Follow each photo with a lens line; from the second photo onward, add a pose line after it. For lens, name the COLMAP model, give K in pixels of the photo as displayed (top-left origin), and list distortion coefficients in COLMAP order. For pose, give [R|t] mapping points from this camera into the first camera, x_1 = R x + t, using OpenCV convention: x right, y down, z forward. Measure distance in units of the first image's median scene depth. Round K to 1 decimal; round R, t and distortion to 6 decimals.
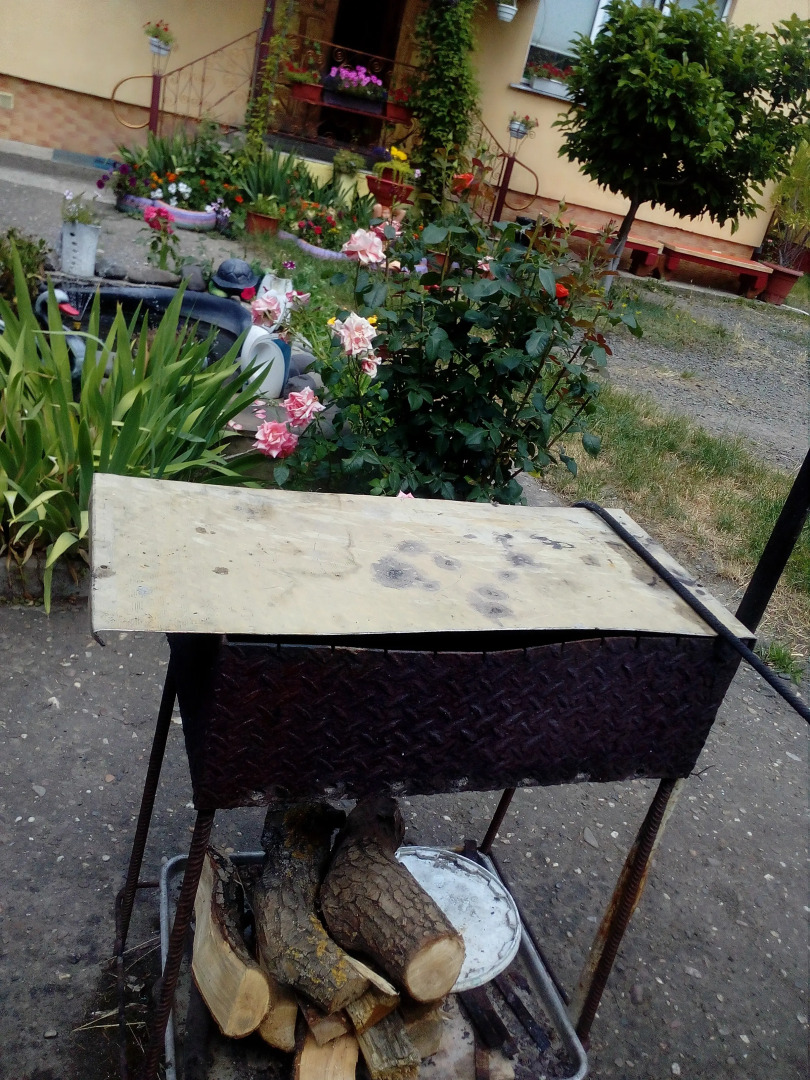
lens RADIAL K [[879.4, 0, 405.0], [0, 879.4, 540.0], [0, 0, 1]] dist [0.014652, -0.040206]
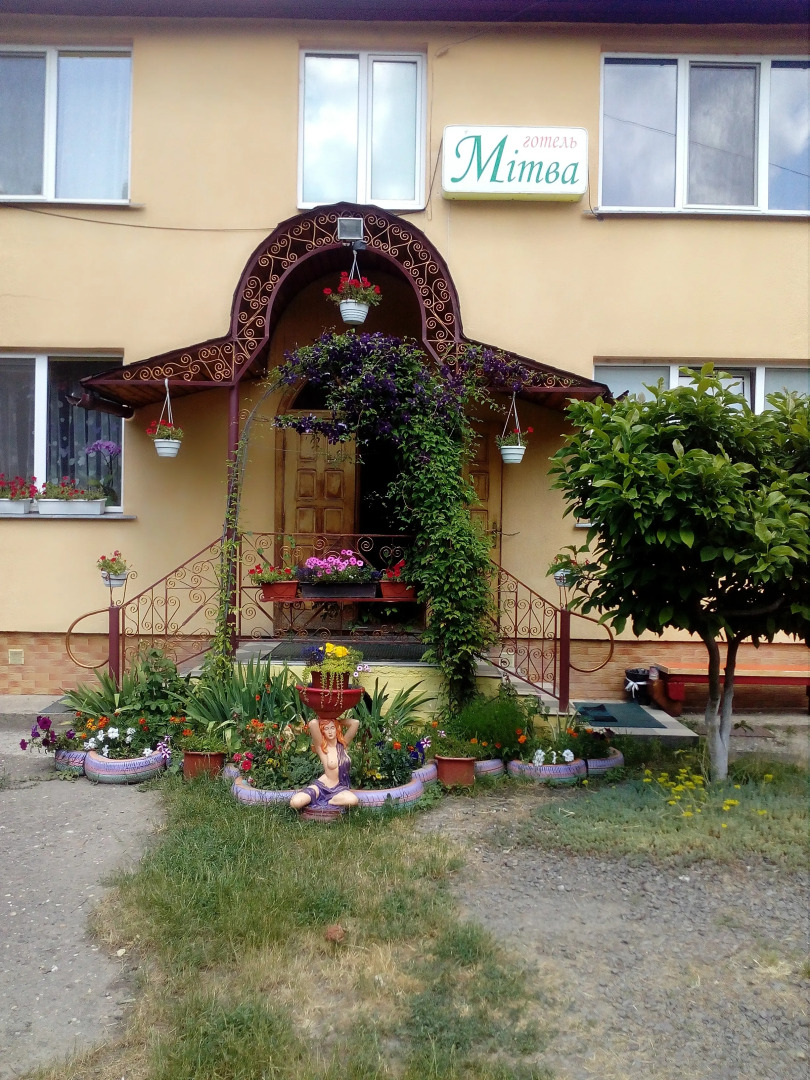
lens RADIAL K [[879.4, 0, 405.0], [0, 879.4, 540.0], [0, 0, 1]] dist [0.014652, -0.040206]
pose [[0.943783, -0.208629, -0.256414, 0.228901], [0.061365, 0.872772, -0.484256, -0.146577], [0.324820, 0.441298, 0.836509, 0.334258]]
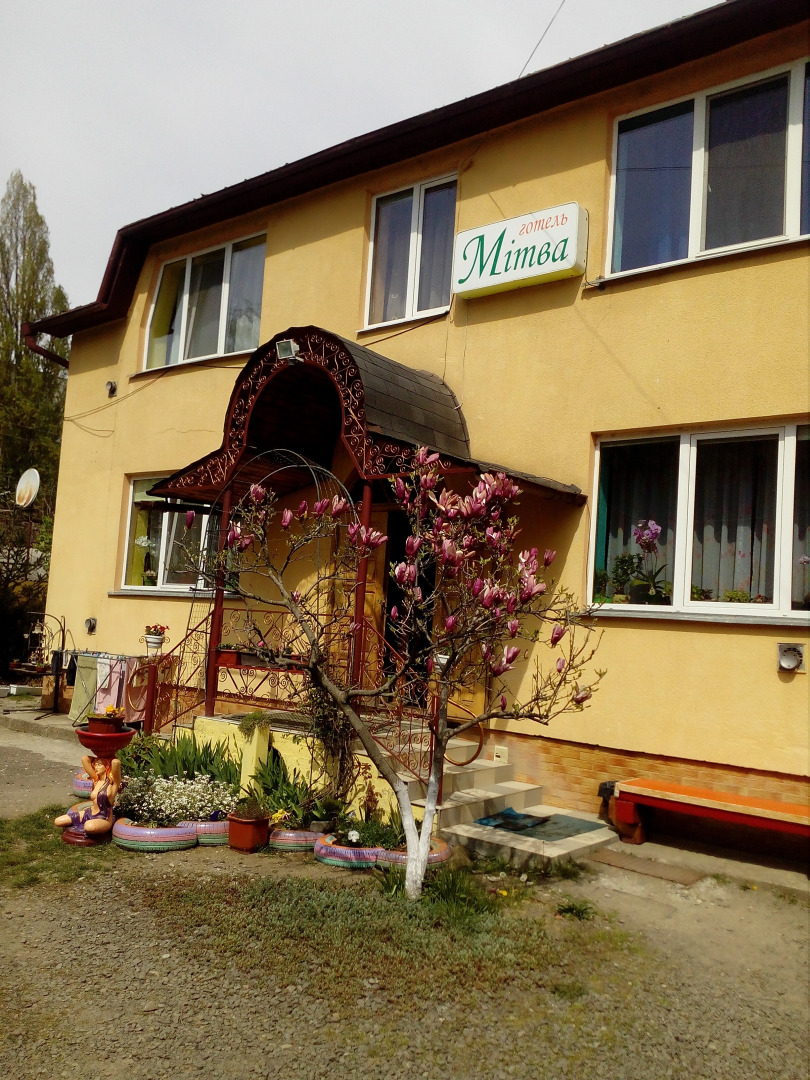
lens RADIAL K [[879.4, 0, 405.0], [0, 879.4, 540.0], [0, 0, 1]] dist [0.014652, -0.040206]
pose [[0.599589, -0.258866, -0.757285, 0.788456], [-0.290767, 0.811118, -0.507487, -0.181449], [0.745618, 0.524477, 0.411068, 0.690287]]
